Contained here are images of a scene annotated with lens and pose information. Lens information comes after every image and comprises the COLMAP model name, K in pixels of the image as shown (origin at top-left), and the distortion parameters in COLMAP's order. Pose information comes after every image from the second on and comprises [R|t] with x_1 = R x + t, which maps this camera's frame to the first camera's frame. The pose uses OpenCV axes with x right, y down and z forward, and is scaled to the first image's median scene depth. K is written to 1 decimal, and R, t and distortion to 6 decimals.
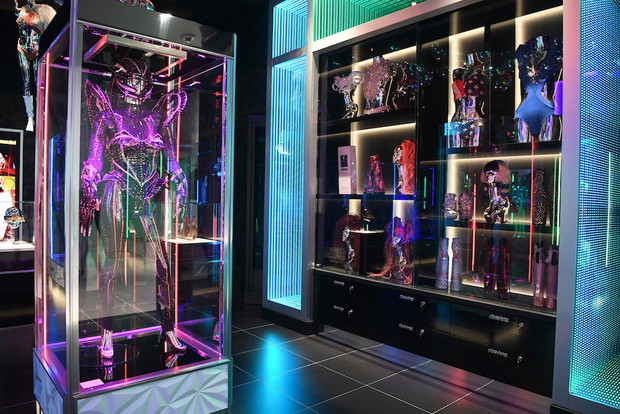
lens RADIAL K [[446.3, 0, 310.0], [0, 446.3, 207.0], [0, 0, 1]] dist [-0.000931, -0.000309]
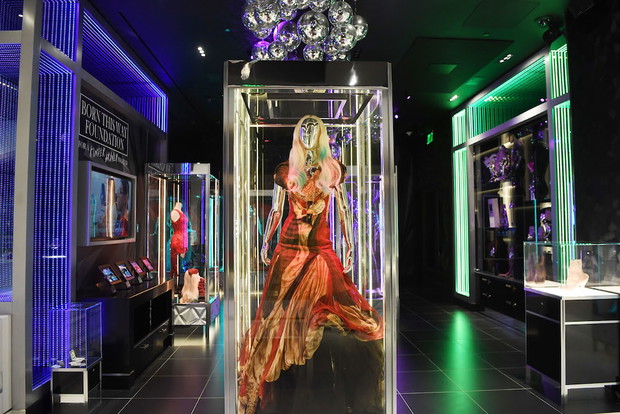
lens RADIAL K [[446.3, 0, 310.0], [0, 446.3, 207.0], [0, 0, 1]] dist [-0.000931, -0.000309]
pose [[0.759576, -0.065346, -0.647128, 0.634303], [0.010117, 0.996007, -0.088700, 0.035347], [0.650340, 0.060827, 0.757204, -0.693049]]
